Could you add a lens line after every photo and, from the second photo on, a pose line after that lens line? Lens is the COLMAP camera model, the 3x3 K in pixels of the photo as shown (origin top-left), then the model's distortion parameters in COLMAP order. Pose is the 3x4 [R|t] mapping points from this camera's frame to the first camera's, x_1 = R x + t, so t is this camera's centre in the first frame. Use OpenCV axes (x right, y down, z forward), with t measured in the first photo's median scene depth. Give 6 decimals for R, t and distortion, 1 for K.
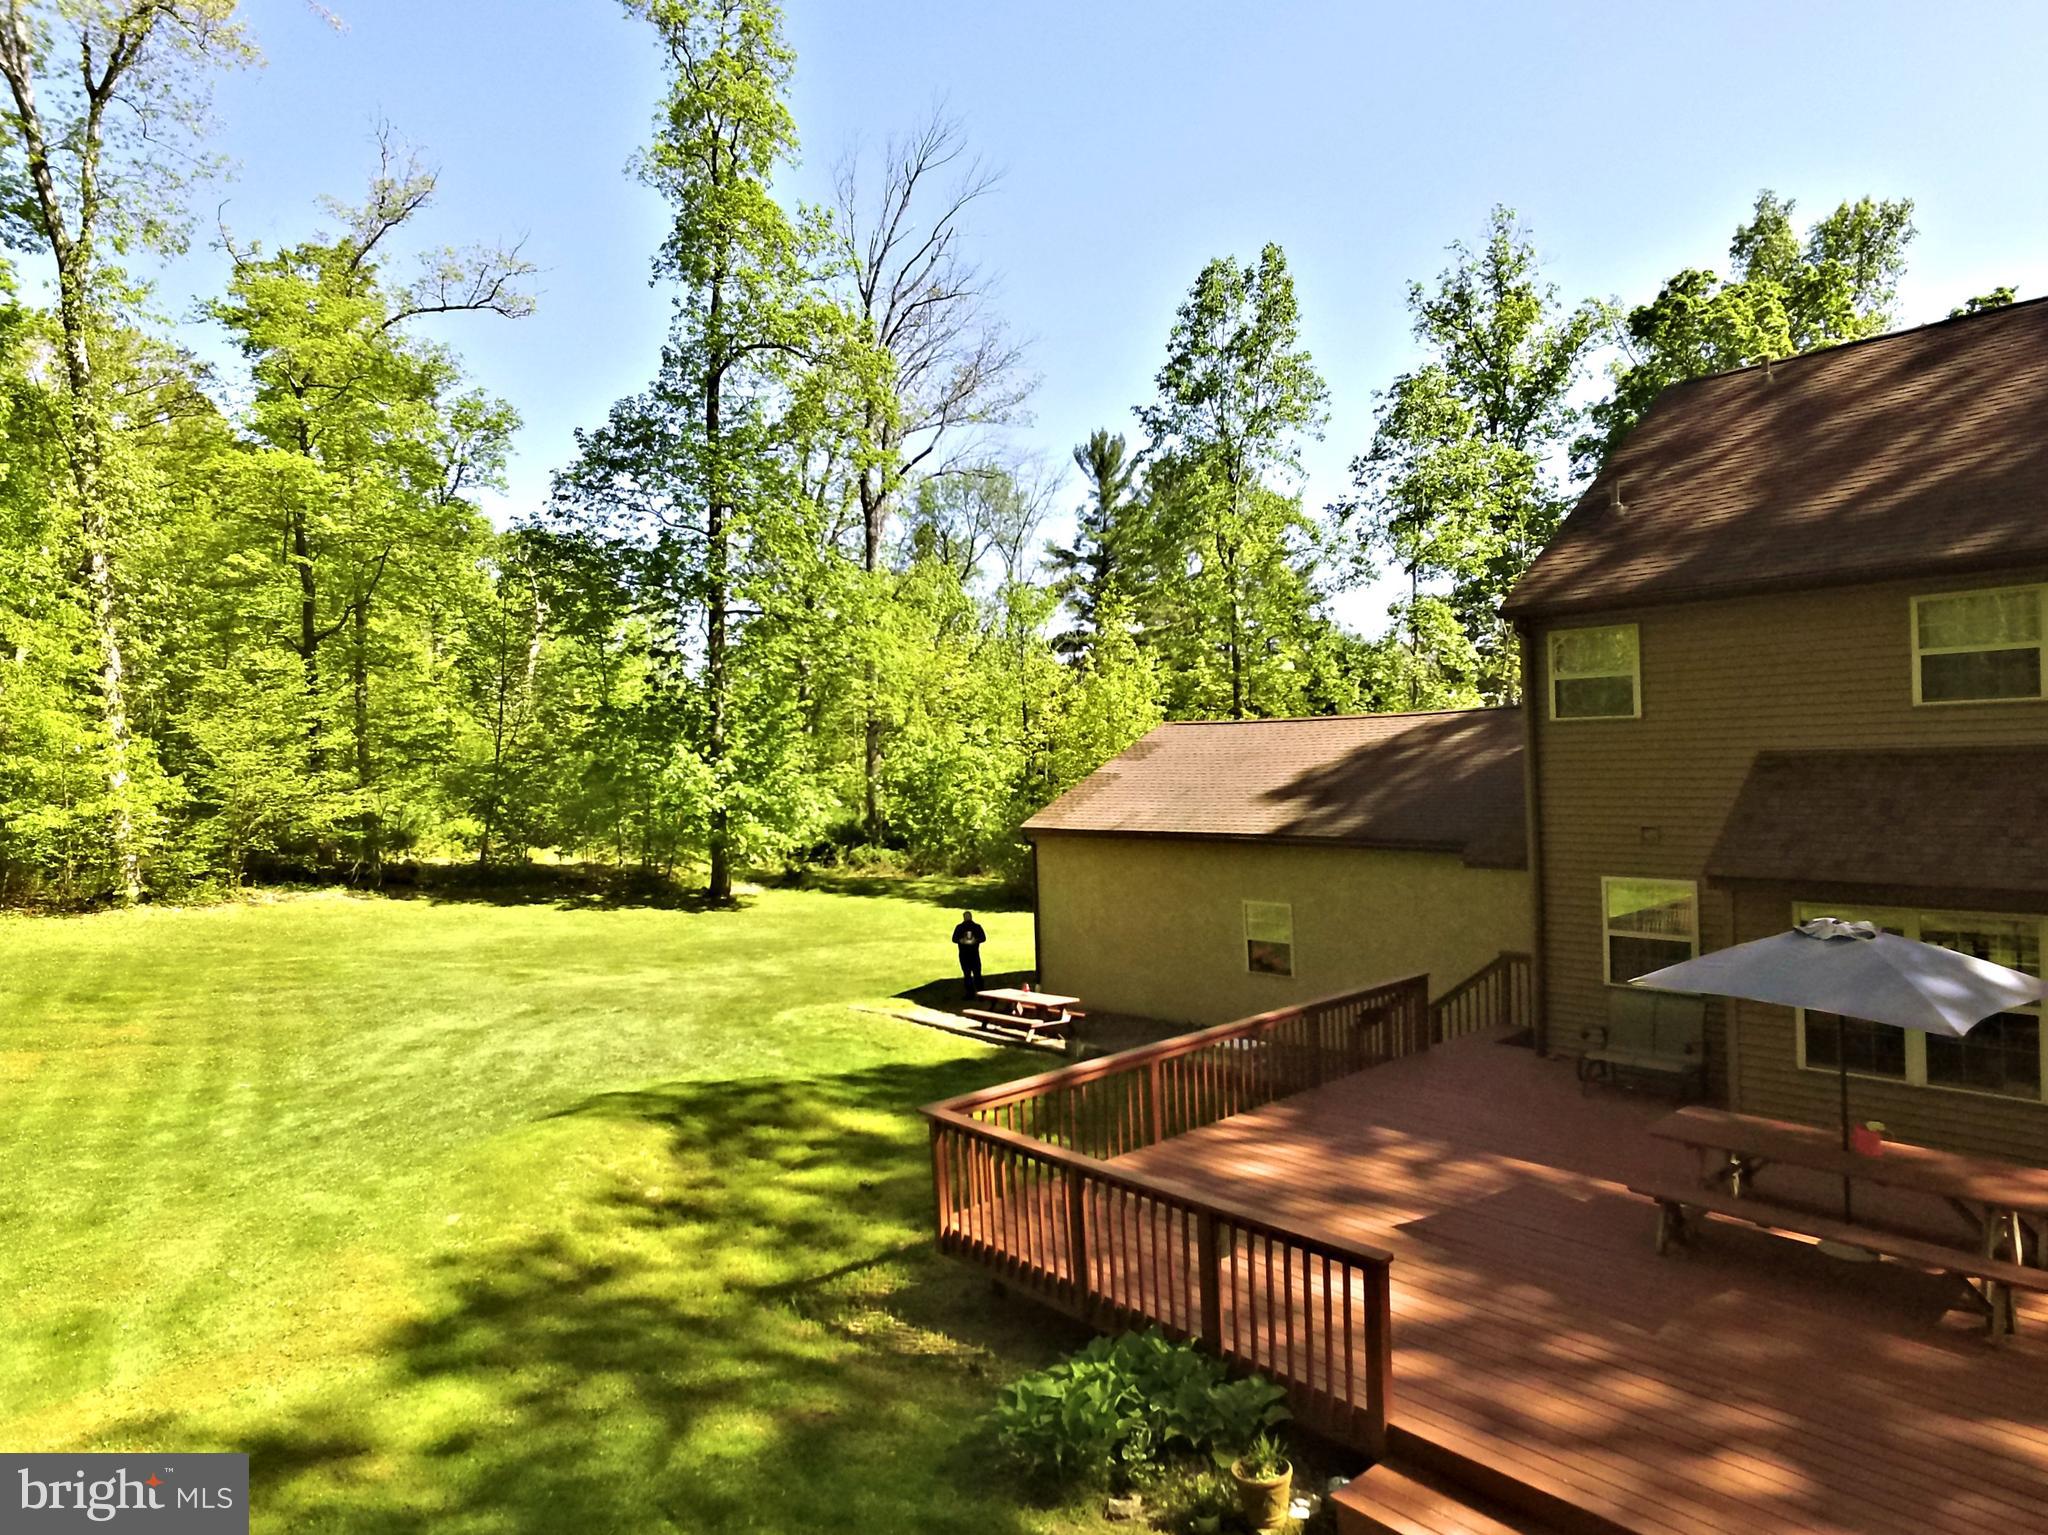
lens RADIAL K [[1188.3, 0, 1045.3], [0, 1188.3, 755.1], [0, 0, 1]] dist [-0.014220, 0.013349]
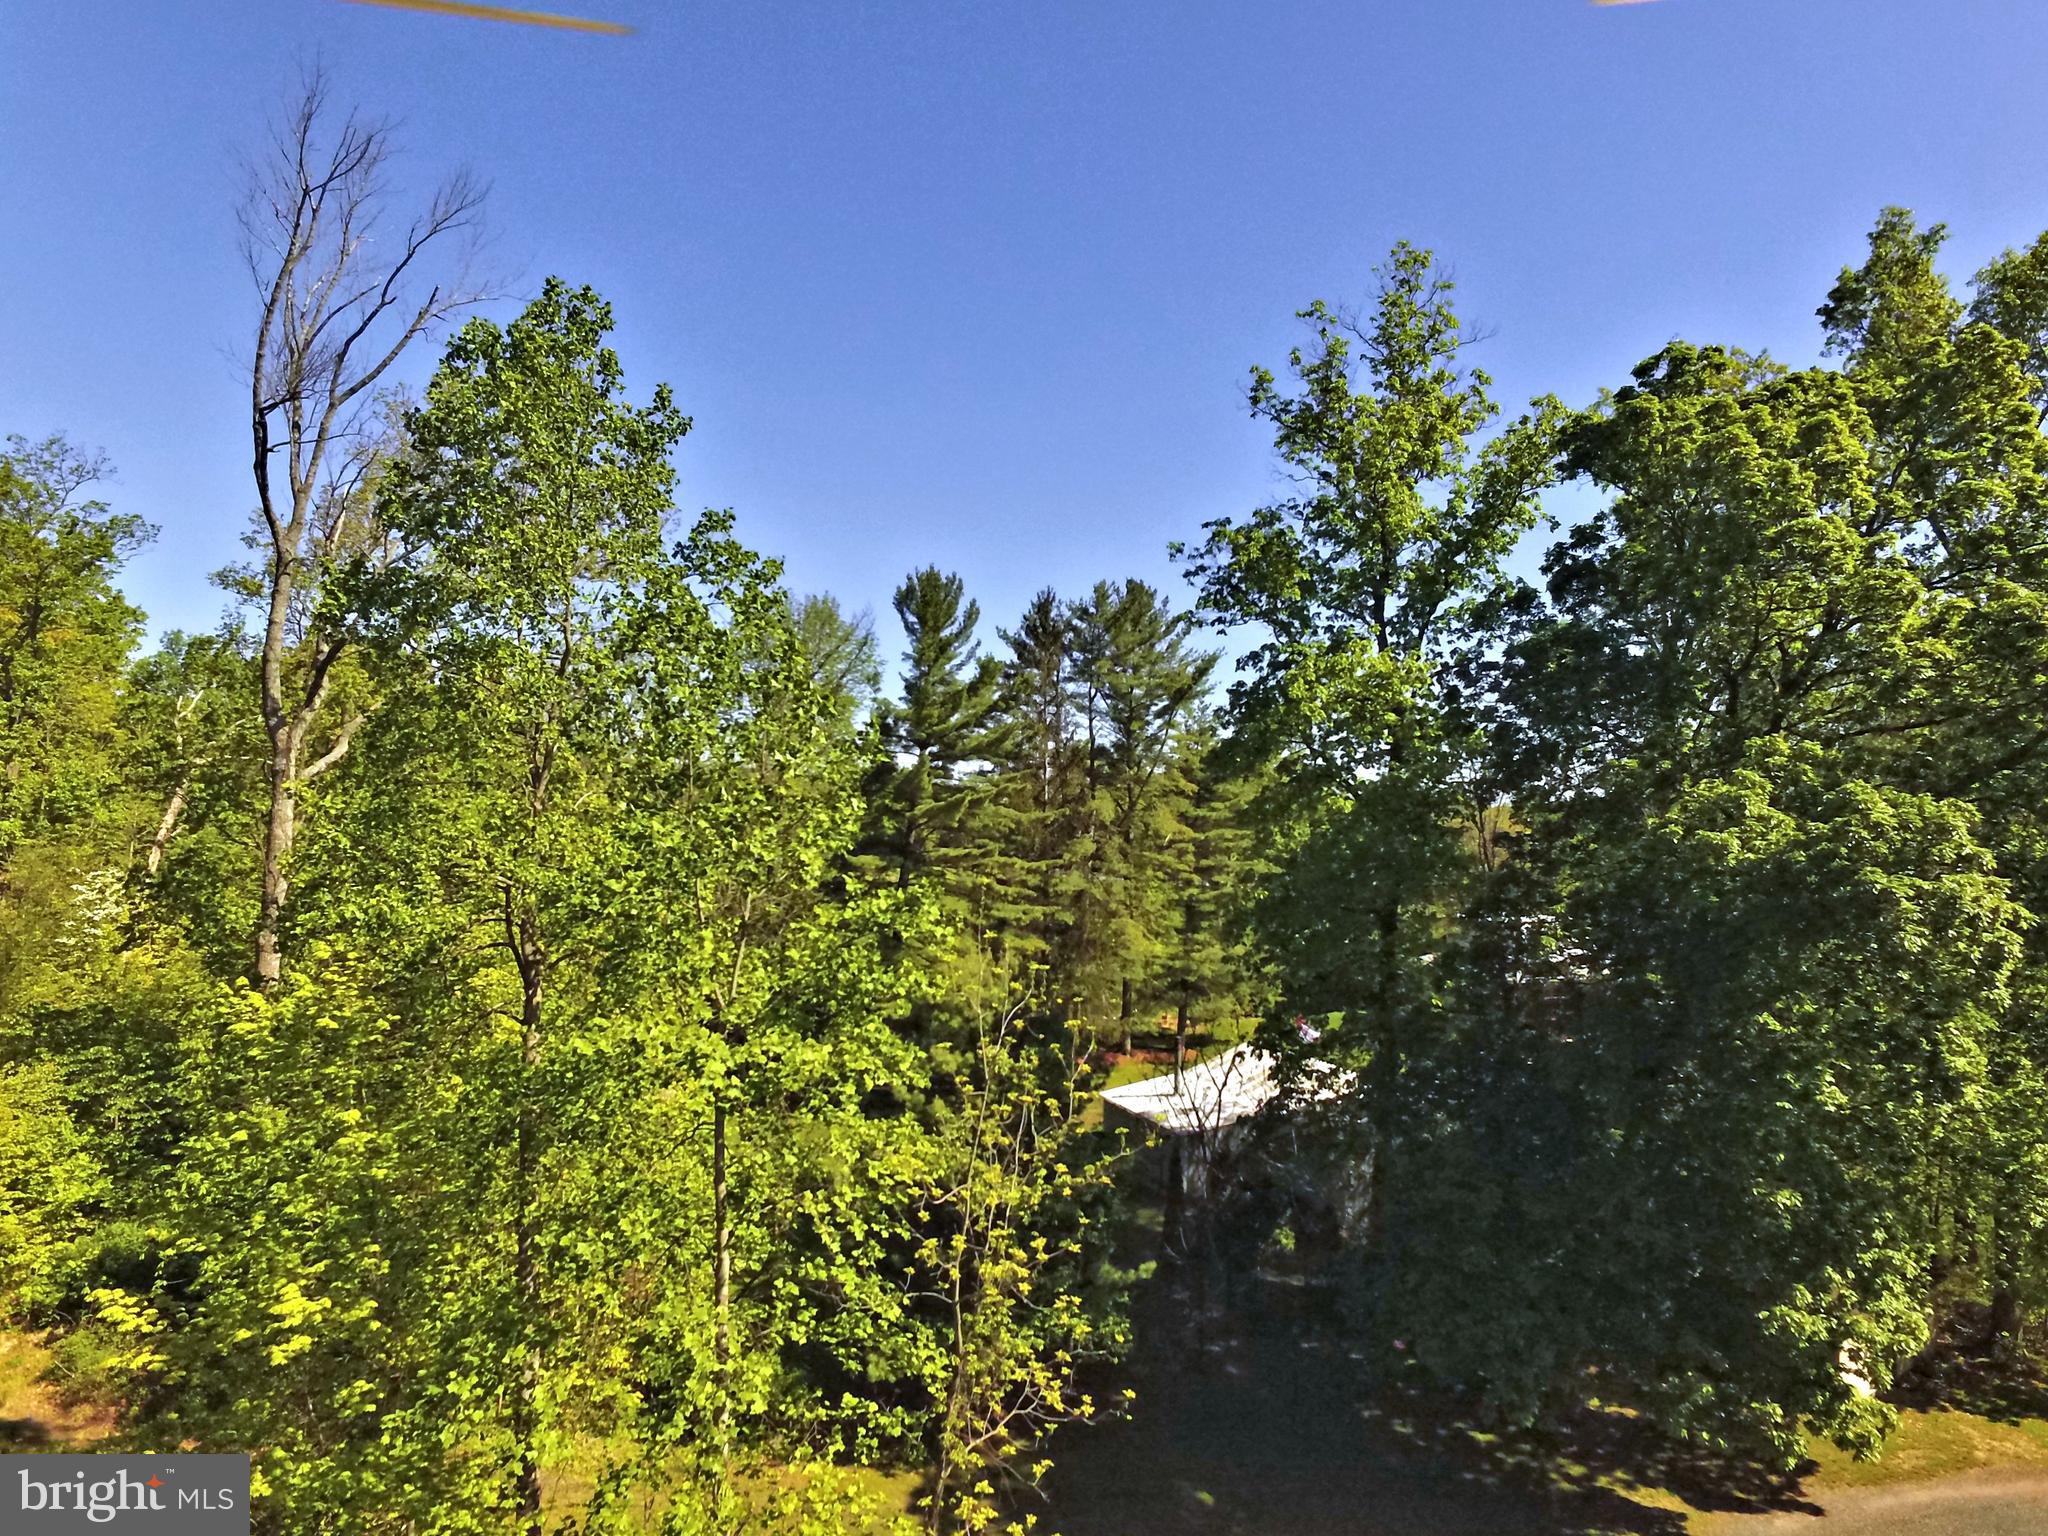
lens RADIAL K [[1188.3, 0, 1024.5], [0, 1188.3, 775.3], [0, 0, 1]] dist [-0.014220, 0.013349]
pose [[0.987091, 0.051565, -0.151630, 0.302636], [-0.058557, 0.997400, -0.042007, -0.160076], [0.149070, 0.050344, 0.987544, 0.394579]]
